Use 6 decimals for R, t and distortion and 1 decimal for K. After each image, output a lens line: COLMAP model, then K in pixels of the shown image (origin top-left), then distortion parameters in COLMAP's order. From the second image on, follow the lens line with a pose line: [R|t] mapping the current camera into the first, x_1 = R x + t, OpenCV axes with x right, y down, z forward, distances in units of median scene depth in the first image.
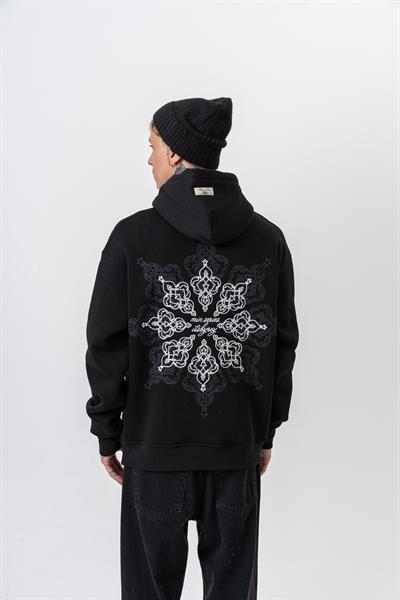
lens RADIAL K [[922.0, 0, 198.7], [0, 922.0, 299.7], [0, 0, 1]] dist [0.279011, 0.000000]
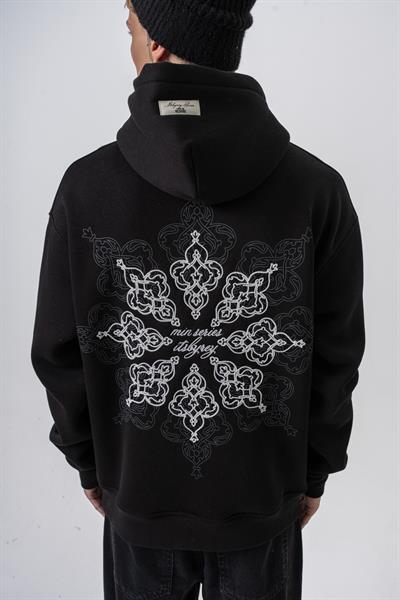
lens RADIAL K [[606.1, 0, 203.8], [0, 606.1, 316.6], [0, 0, 1]] dist [-0.021461, 0.000000]
pose [[0.965047, 0.053054, -0.256652, 0.111627], [-0.000304, 0.979522, 0.201338, -0.067019], [0.262078, -0.194223, 0.945300, 0.630149]]
